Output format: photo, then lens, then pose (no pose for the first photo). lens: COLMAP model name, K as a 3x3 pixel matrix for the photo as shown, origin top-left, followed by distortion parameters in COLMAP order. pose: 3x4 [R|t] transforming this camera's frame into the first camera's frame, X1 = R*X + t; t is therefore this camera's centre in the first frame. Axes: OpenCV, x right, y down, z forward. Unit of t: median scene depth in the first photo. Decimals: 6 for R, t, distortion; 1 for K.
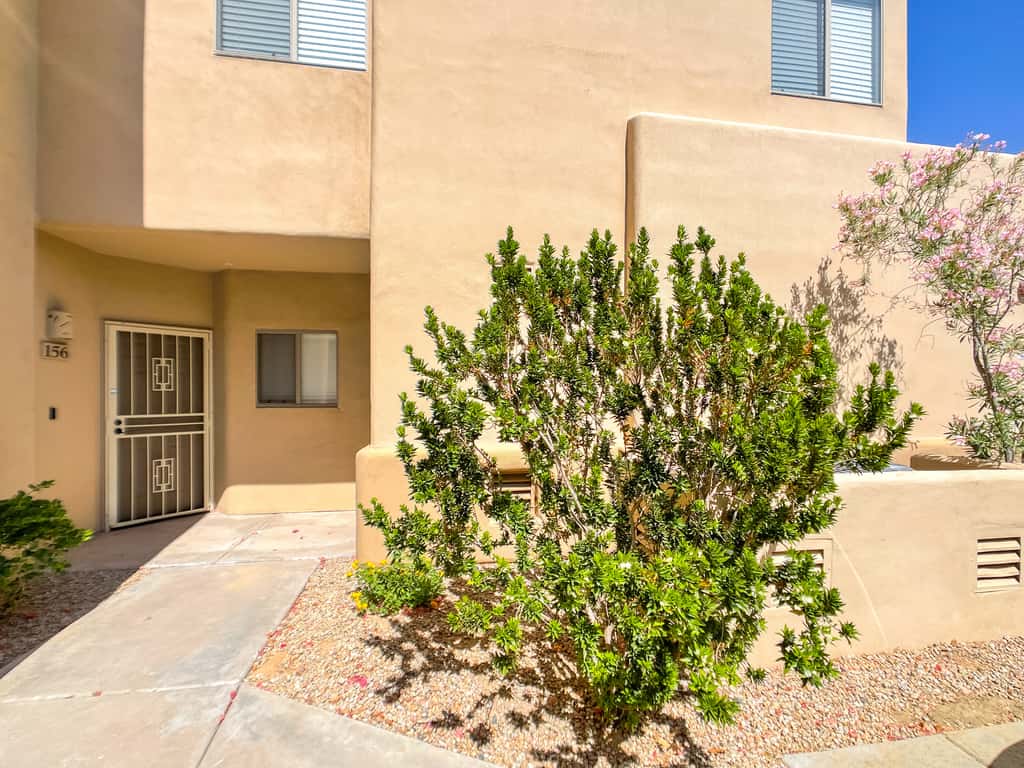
lens RADIAL K [[508.1, 0, 528.3], [0, 508.1, 399.6], [0, 0, 1]] dist [-0.013684, 0.000289]
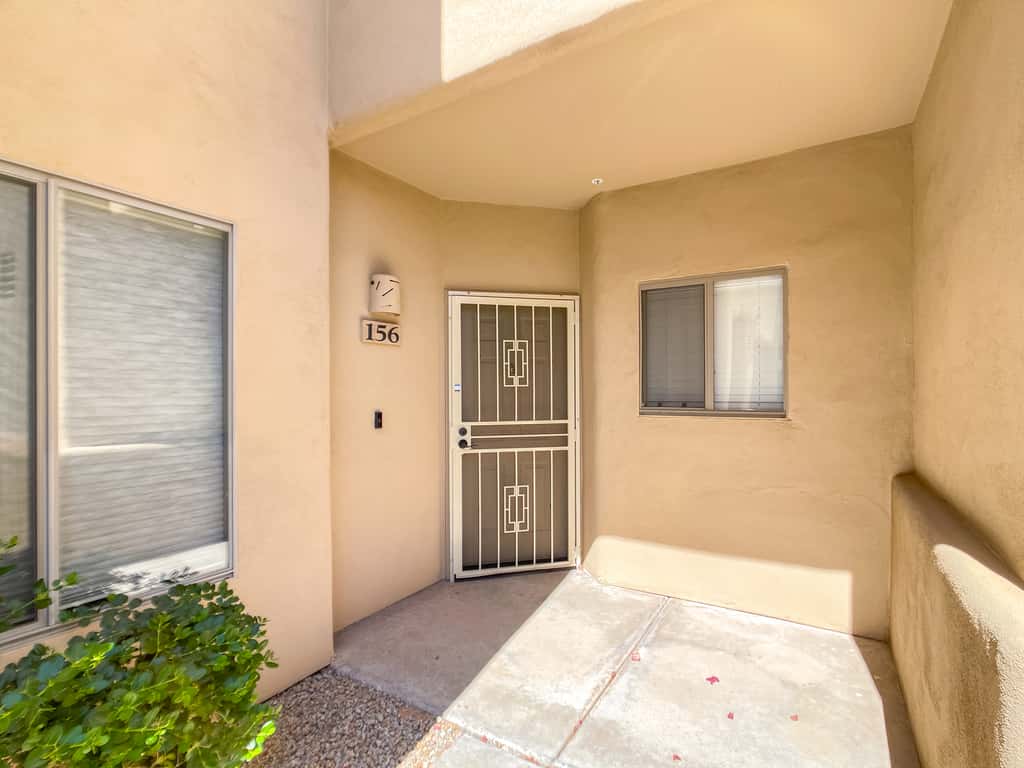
lens RADIAL K [[508.1, 0, 512.9], [0, 508.1, 388.8], [0, 0, 1]] dist [-0.013684, 0.000289]
pose [[0.739366, -0.004883, -0.673286, -0.256719], [-0.003782, 0.999928, -0.011405, -0.007053], [0.673293, 0.010979, 0.739294, 0.479378]]
